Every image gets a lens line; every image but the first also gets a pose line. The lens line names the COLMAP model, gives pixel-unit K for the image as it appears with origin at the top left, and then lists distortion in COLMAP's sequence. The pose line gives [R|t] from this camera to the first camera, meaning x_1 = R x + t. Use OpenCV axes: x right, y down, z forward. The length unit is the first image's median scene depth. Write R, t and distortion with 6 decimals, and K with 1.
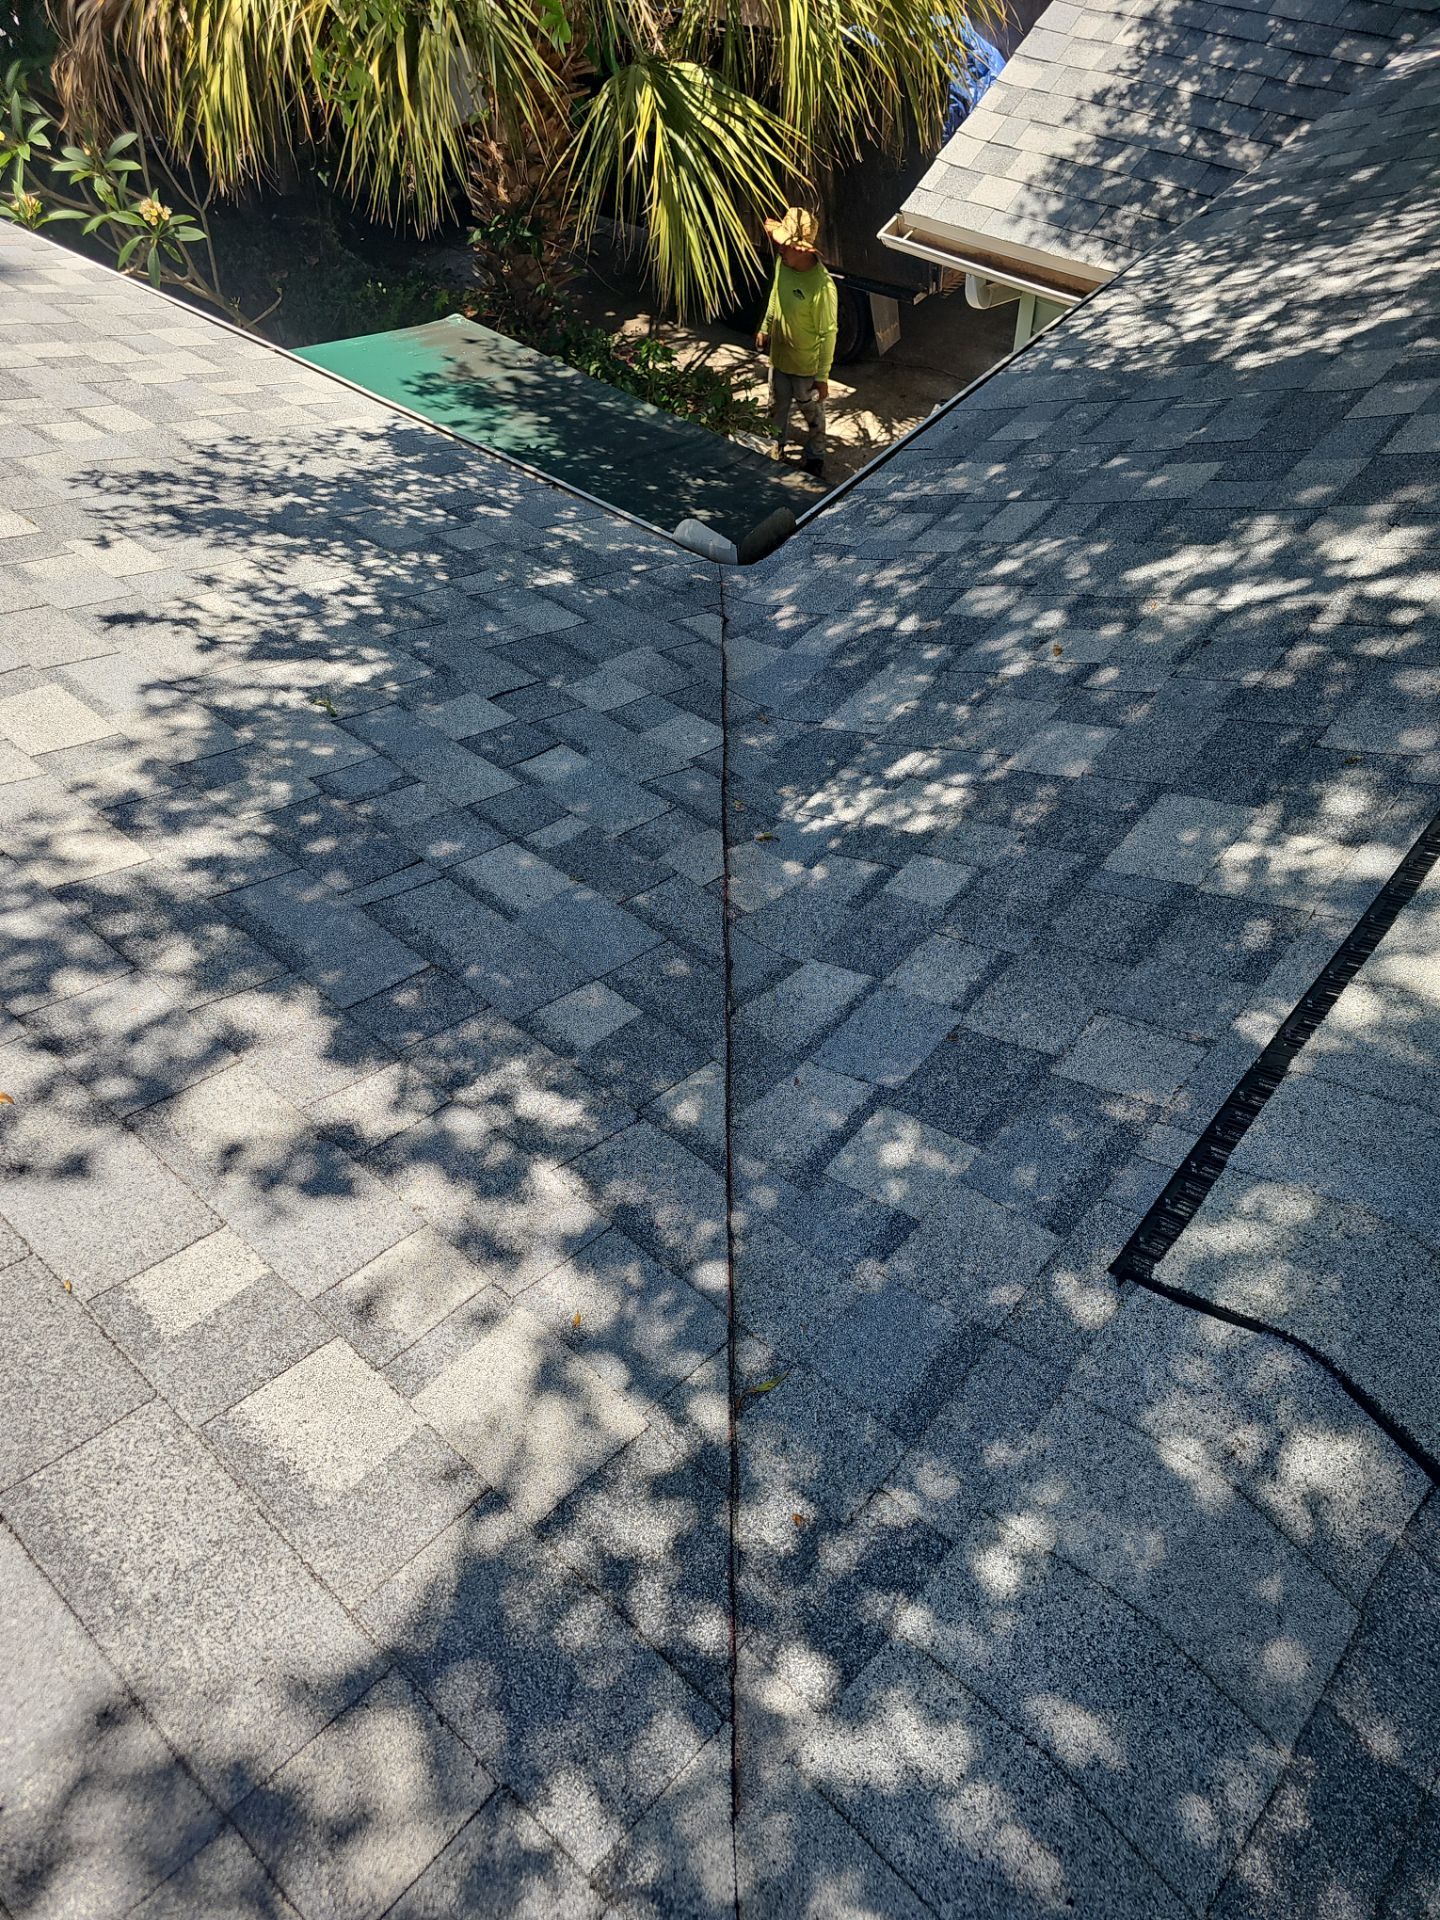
lens RADIAL K [[1294.7, 0, 720.0], [0, 1294.7, 960.0], [0, 0, 1]] dist [0.012246, -0.003184]
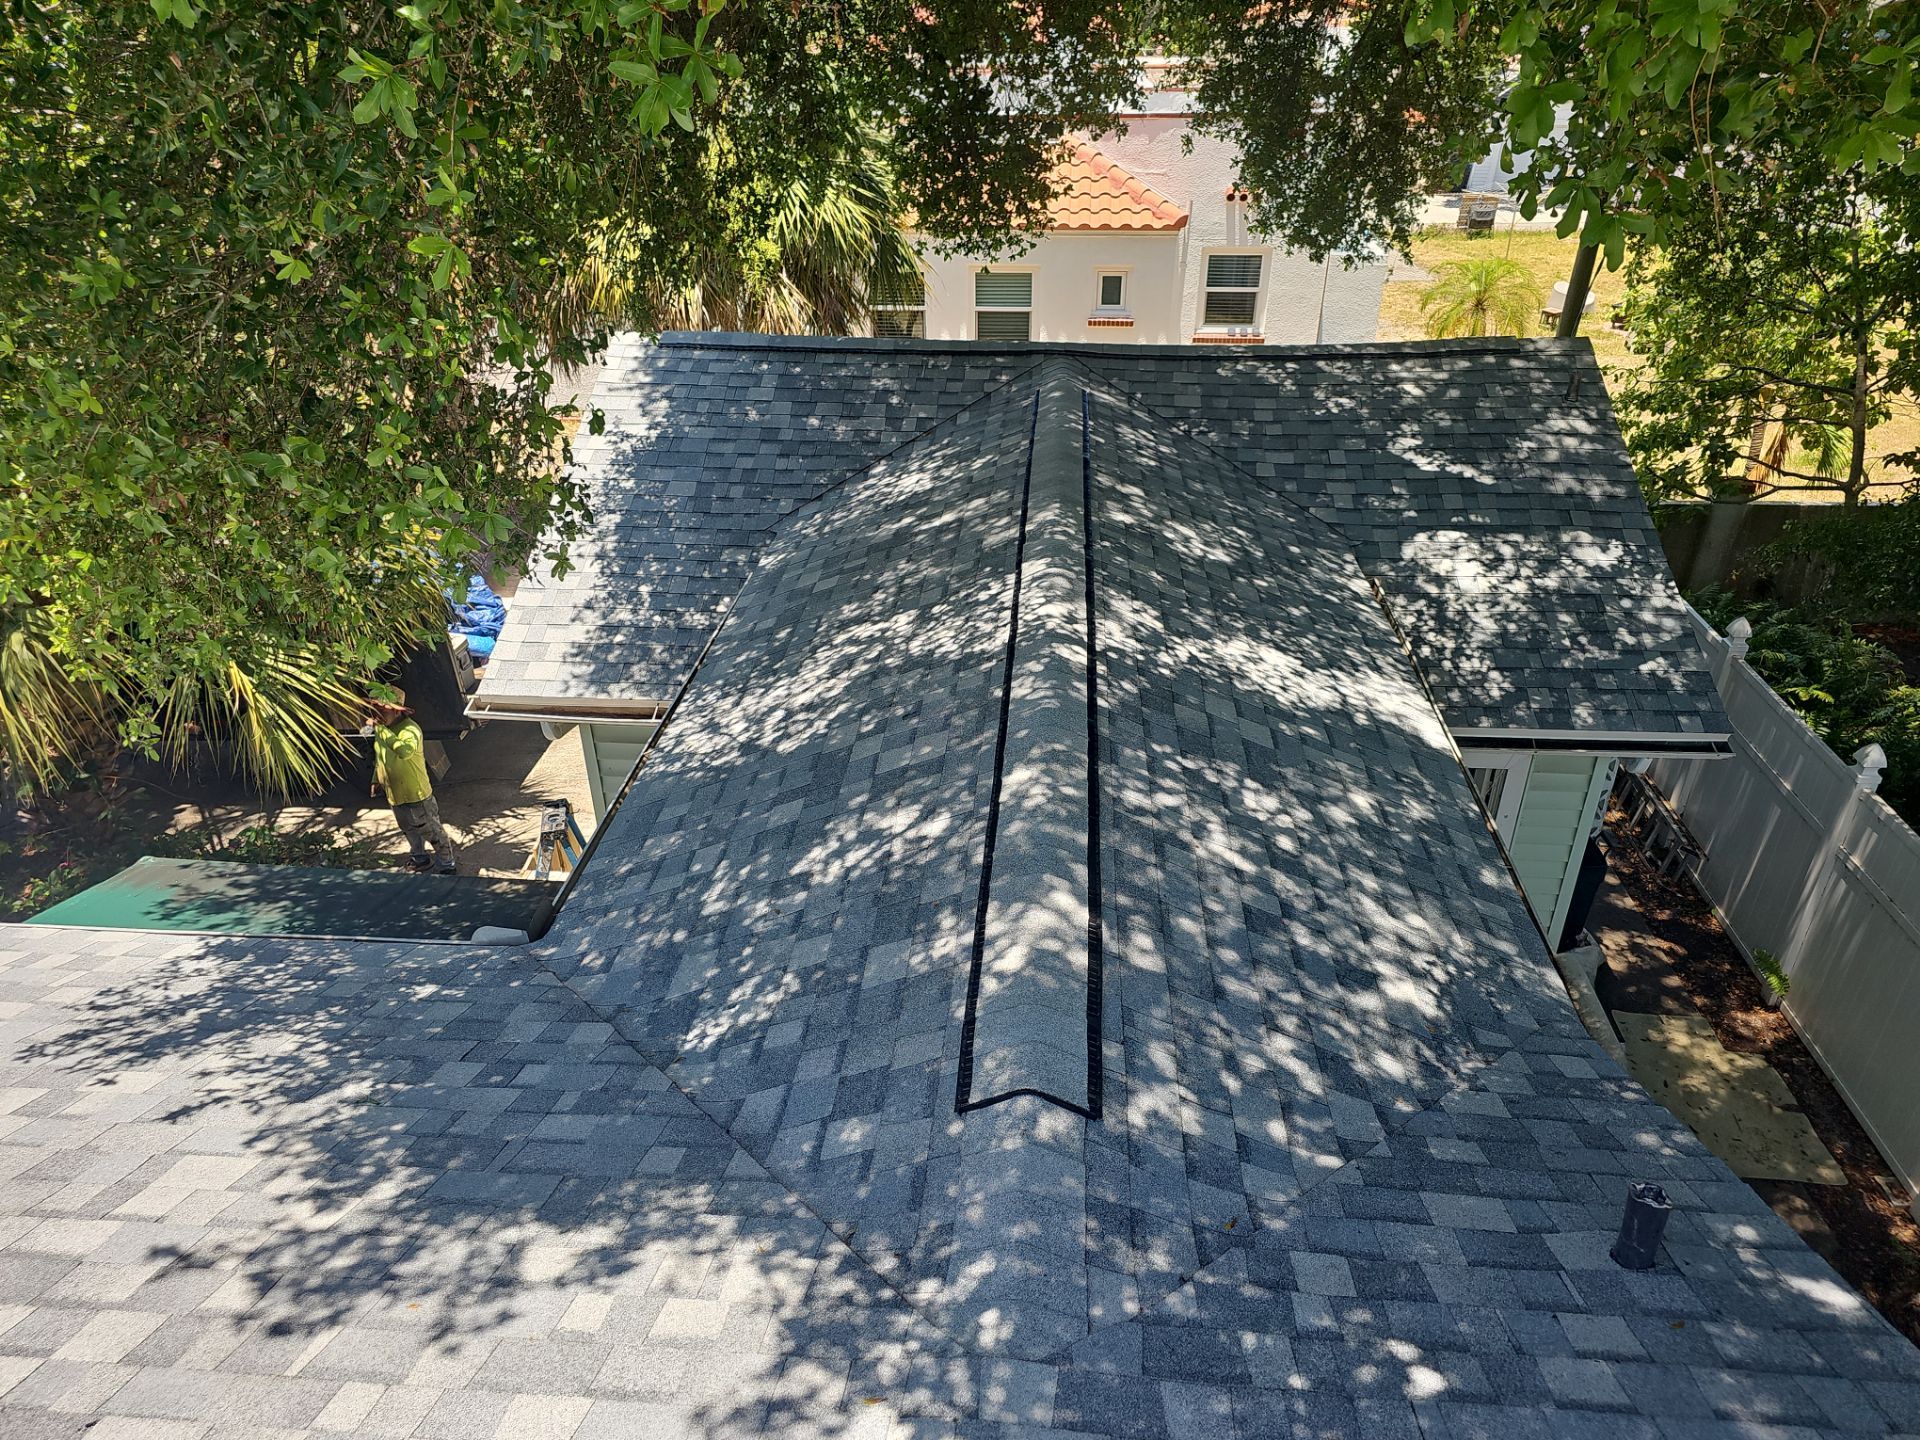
lens RADIAL K [[1294.7, 0, 960.0], [0, 1294.7, 720.0], [0, 0, 1]] dist [0.012246, -0.003184]
pose [[0.810543, -0.249723, 0.529772, -0.642310], [0.444994, 0.850689, -0.279836, 0.236341], [-0.380790, 0.462564, 0.800645, -1.048647]]
